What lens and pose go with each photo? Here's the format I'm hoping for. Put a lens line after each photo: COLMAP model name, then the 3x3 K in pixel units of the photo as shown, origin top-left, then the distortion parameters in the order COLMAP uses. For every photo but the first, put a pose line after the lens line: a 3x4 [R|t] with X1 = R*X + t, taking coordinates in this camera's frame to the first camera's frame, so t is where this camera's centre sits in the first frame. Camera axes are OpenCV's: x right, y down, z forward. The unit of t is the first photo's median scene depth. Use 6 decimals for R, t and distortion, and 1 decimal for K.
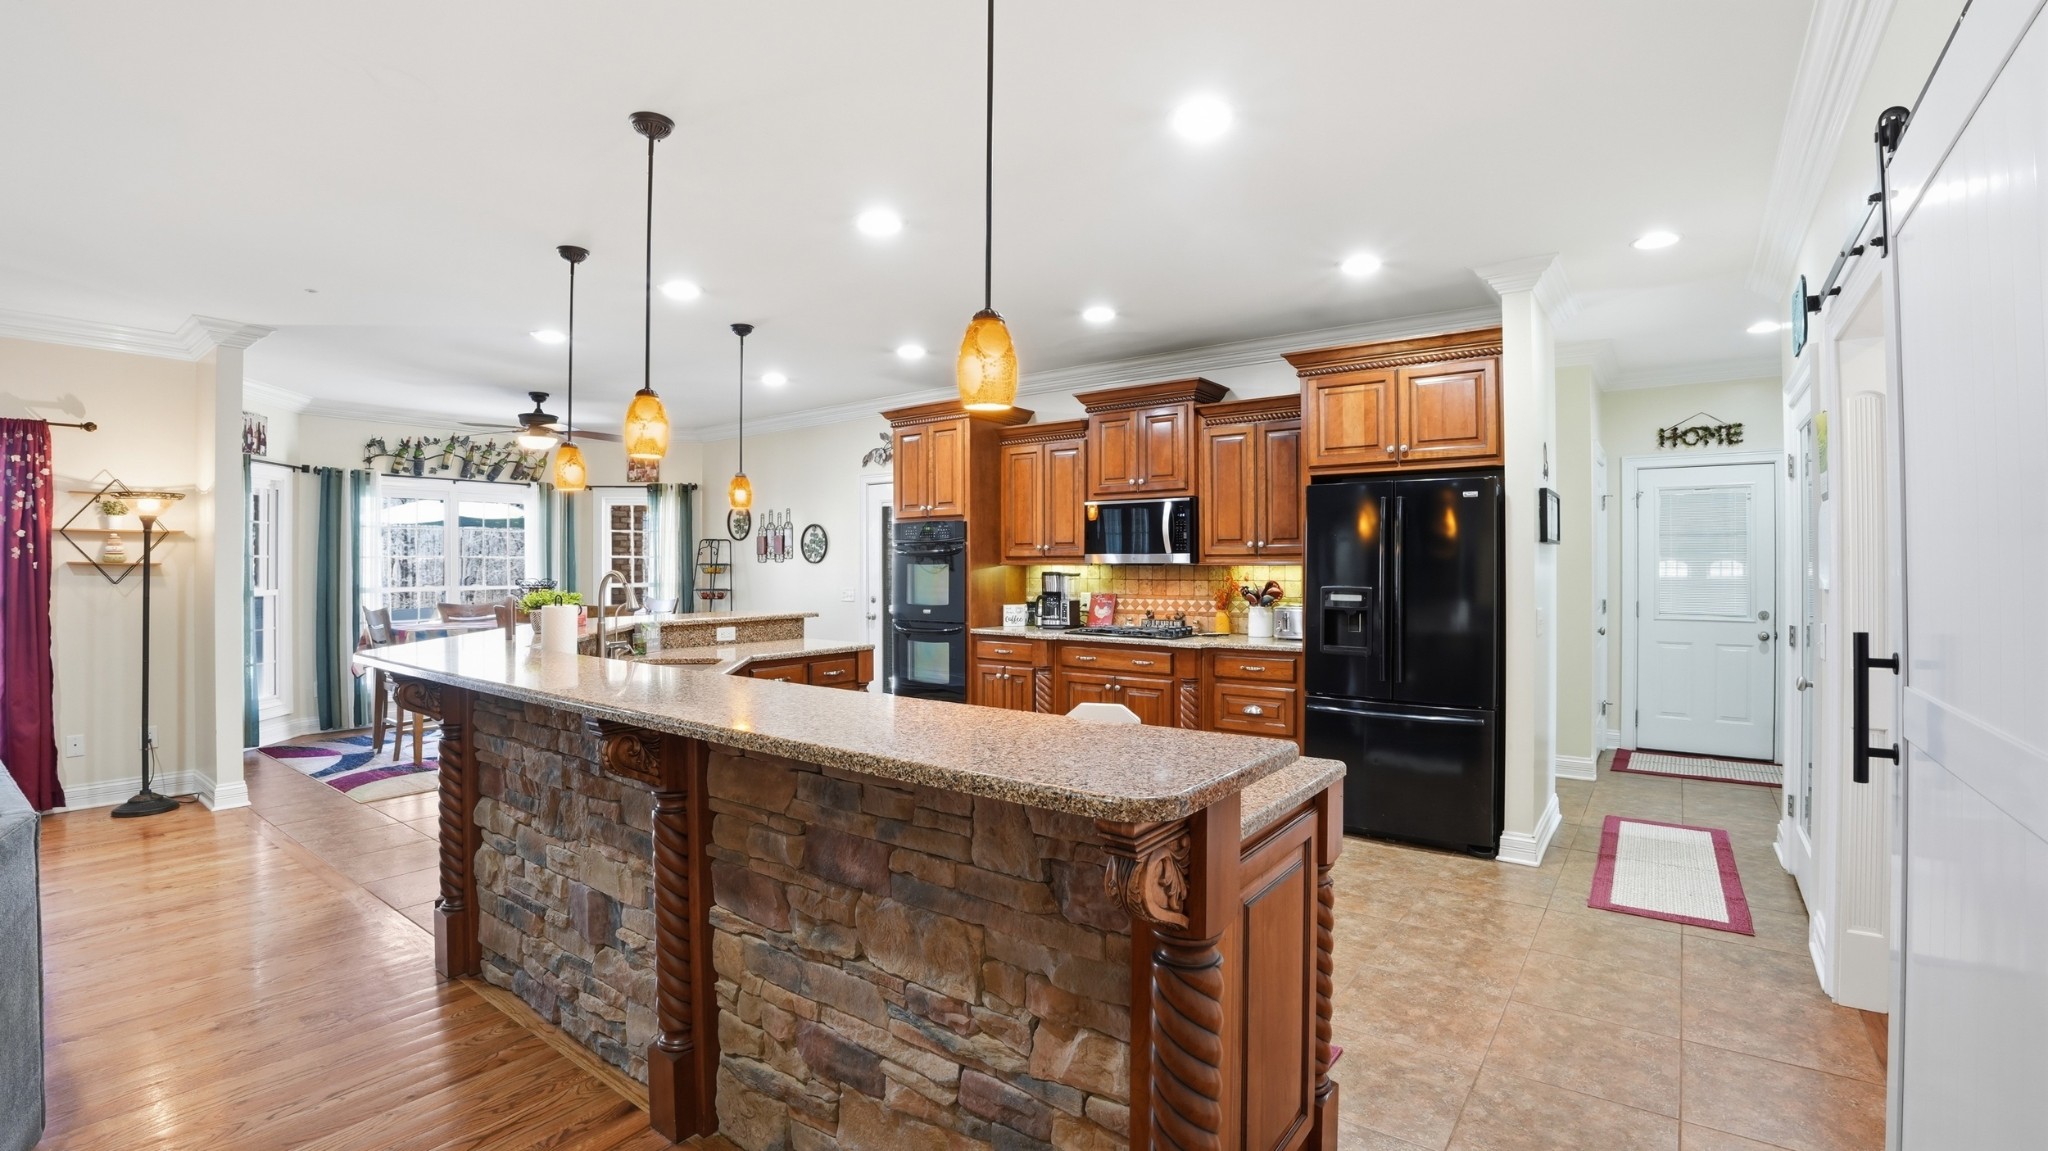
lens RADIAL K [[909.6, 0, 1009.4], [0, 909.6, 562.1], [0, 0, 1]] dist [-0.044807, 0.007376]
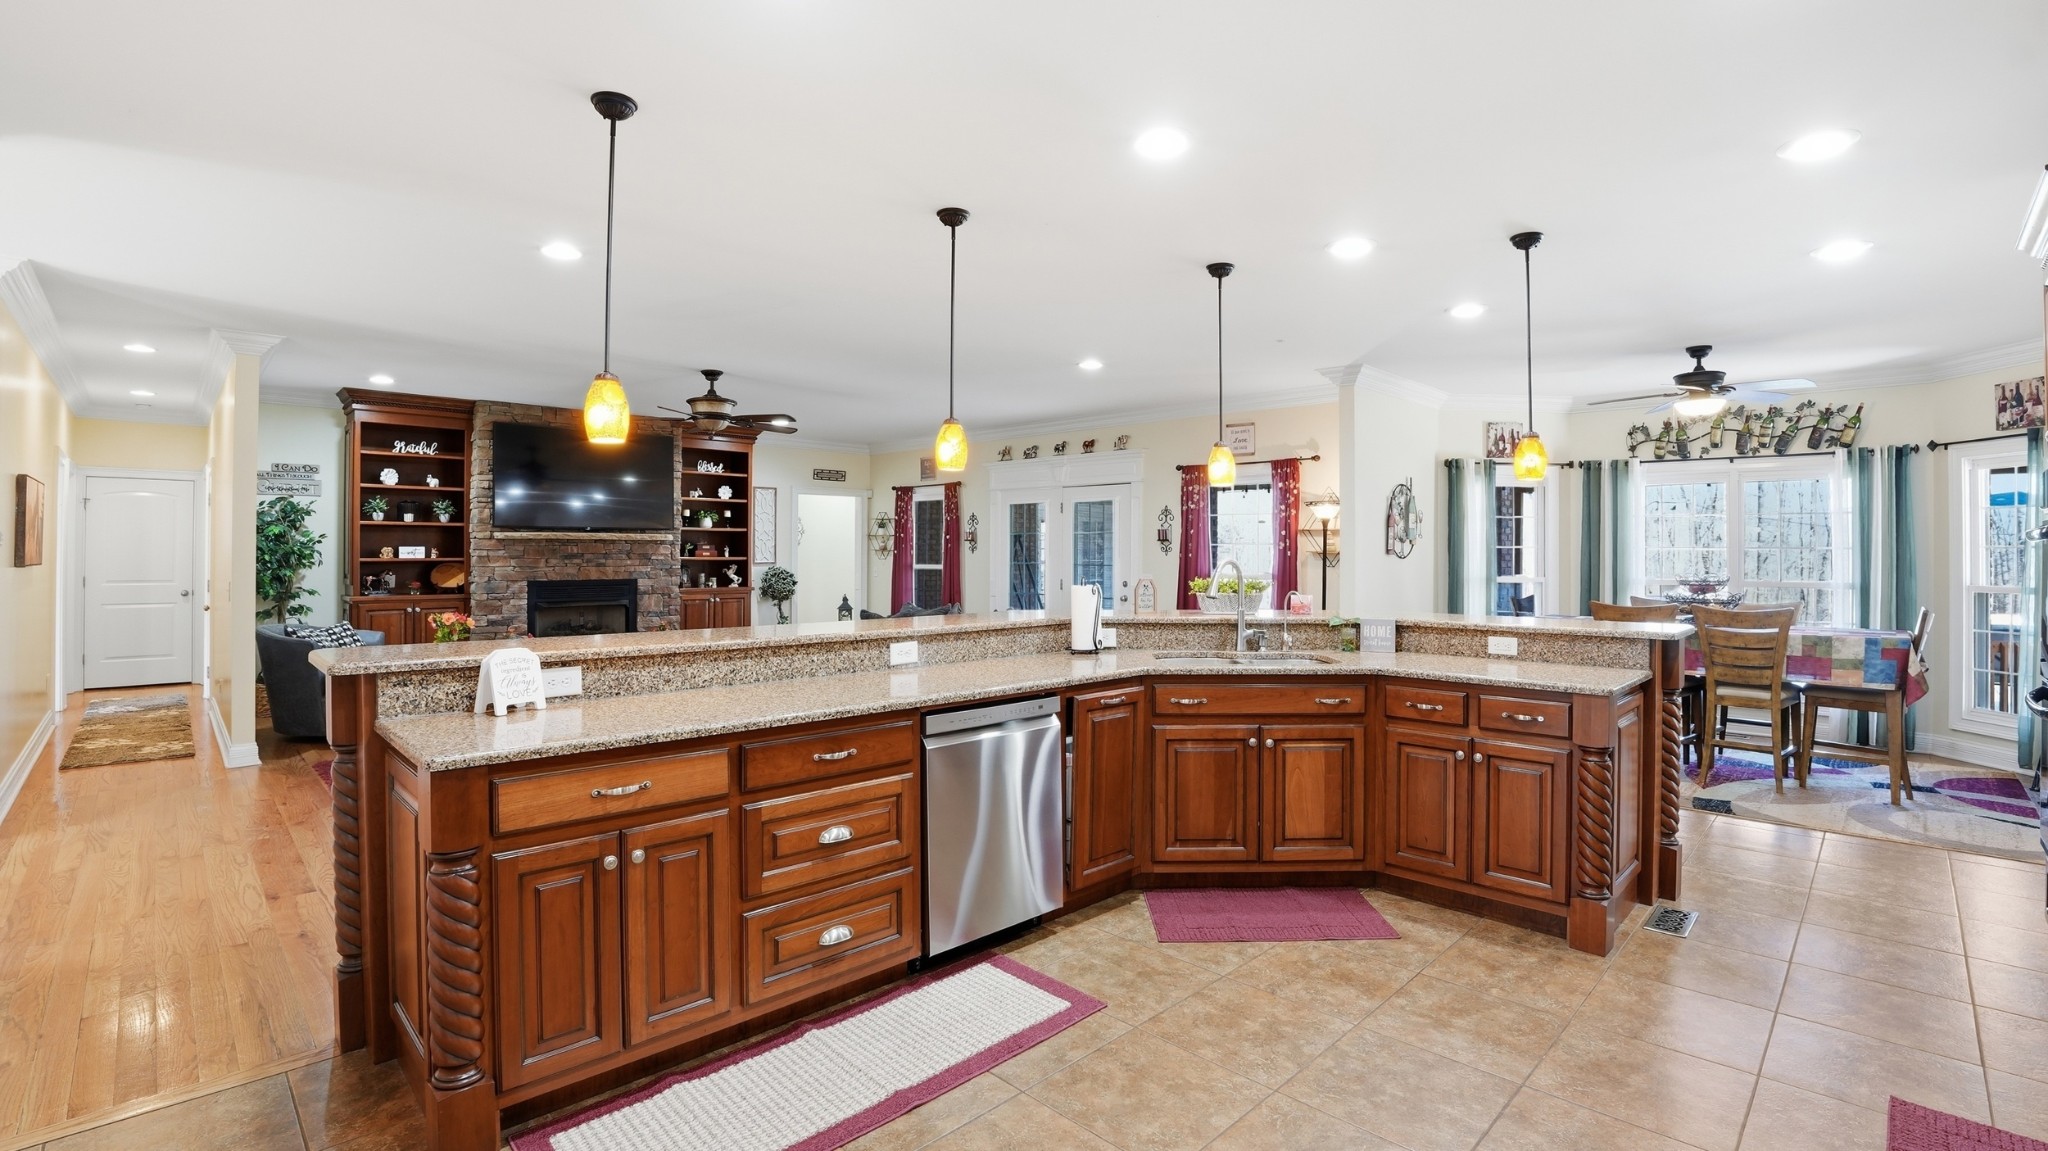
lens RADIAL K [[909.6, 0, 1046.0], [0, 909.6, 540.3], [0, 0, 1]] dist [-0.044807, 0.007376]
pose [[-0.098838, -0.010910, -0.995044, 0.387736], [-0.004749, 0.999934, -0.010492, -0.000535], [0.995092, 0.003689, -0.098883, 0.552920]]
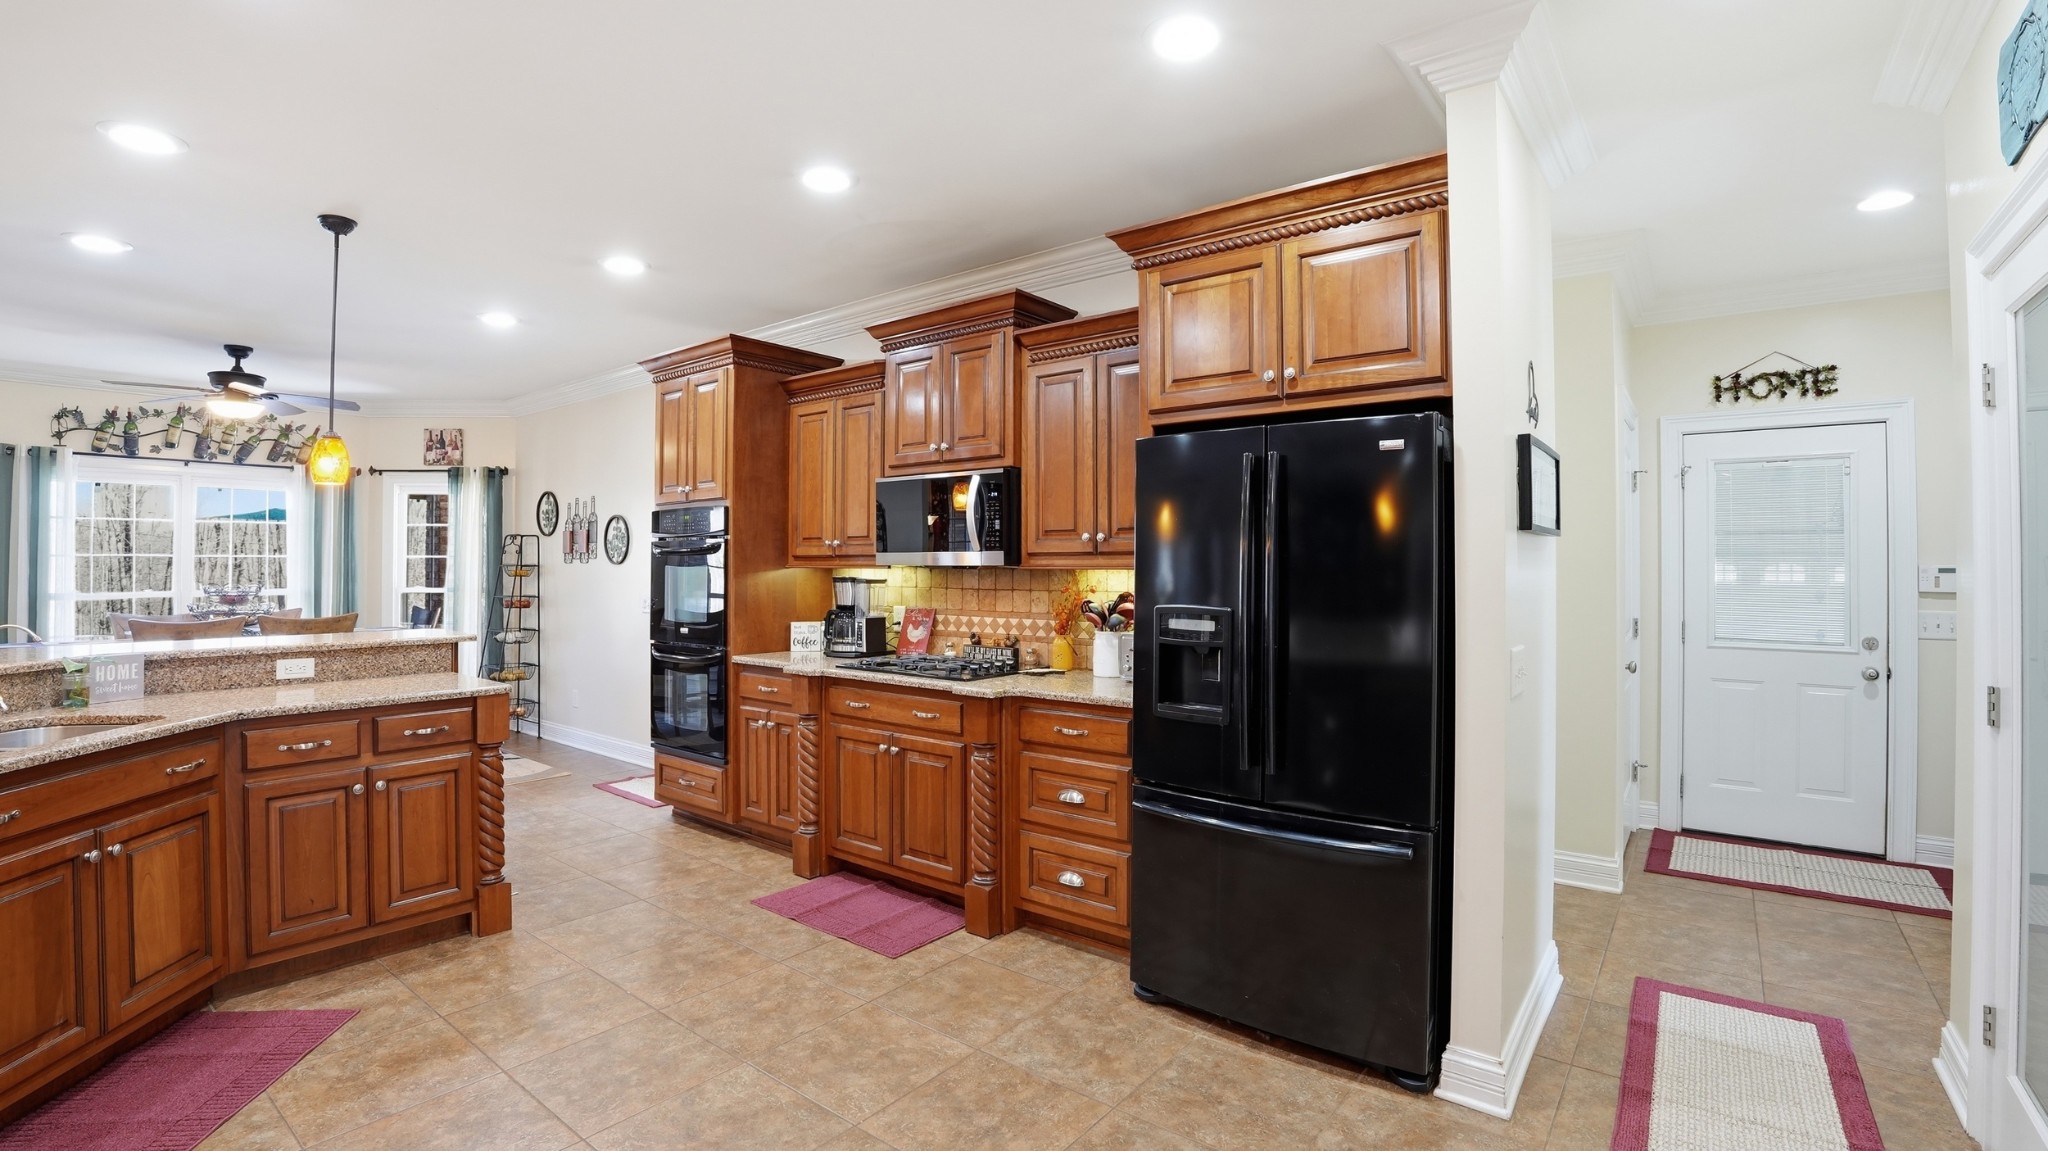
lens RADIAL K [[909.6, 0, 1010.1], [0, 909.6, 557.5], [0, 0, 1]] dist [-0.044807, 0.007376]
pose [[0.999656, 0.001896, -0.026149, 0.193991], [-0.002076, 0.999974, -0.006847, -0.000342], [0.026135, 0.006899, 0.999635, 0.288077]]
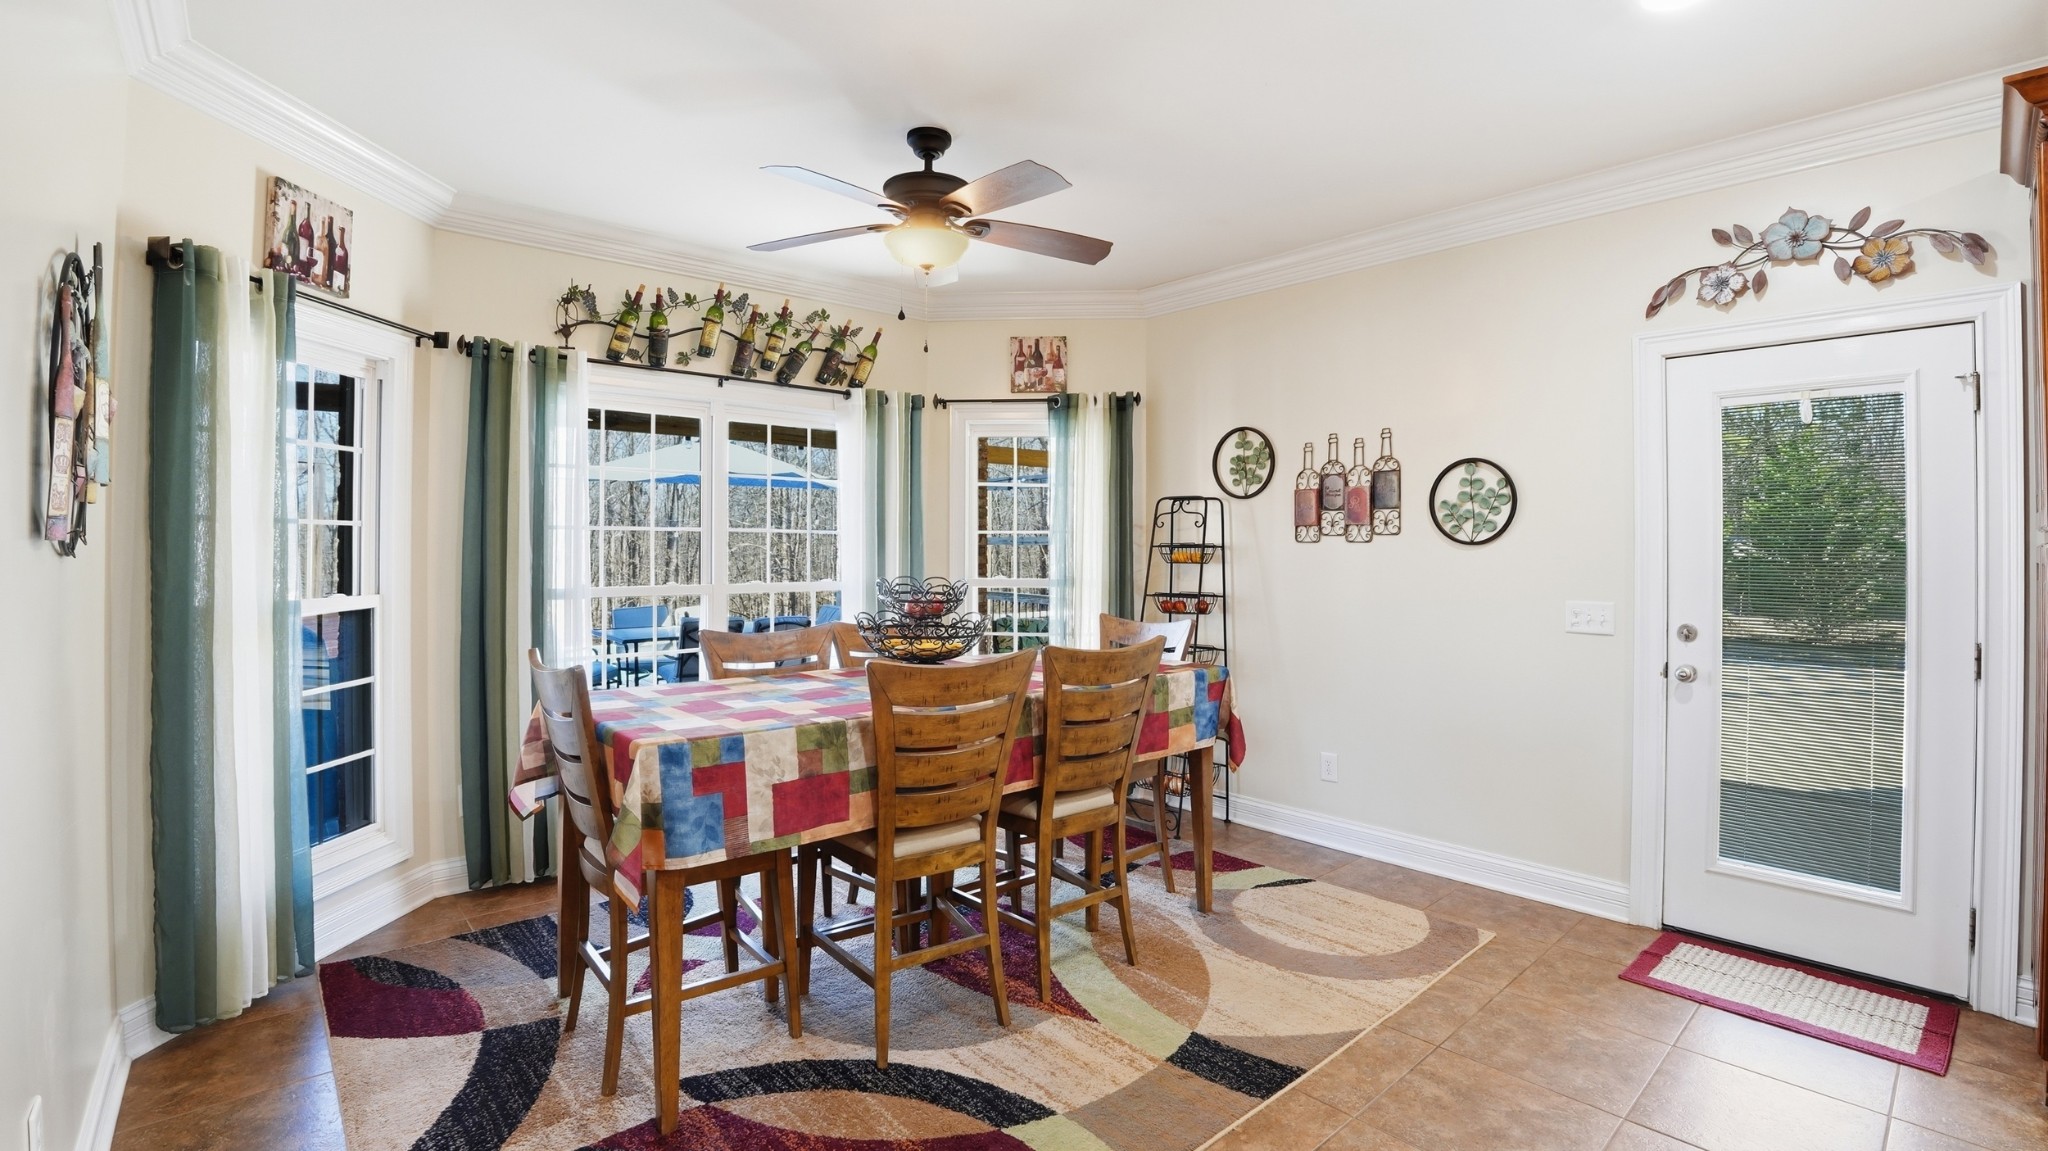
lens RADIAL K [[909.6, 0, 1022.9], [0, 909.6, 549.6], [0, 0, 1]] dist [-0.044807, 0.007376]
pose [[0.982504, 0.008016, -0.186068, -0.456039], [-0.006749, 0.999950, 0.007442, 0.002206], [0.186118, -0.006056, 0.982509, 0.674648]]
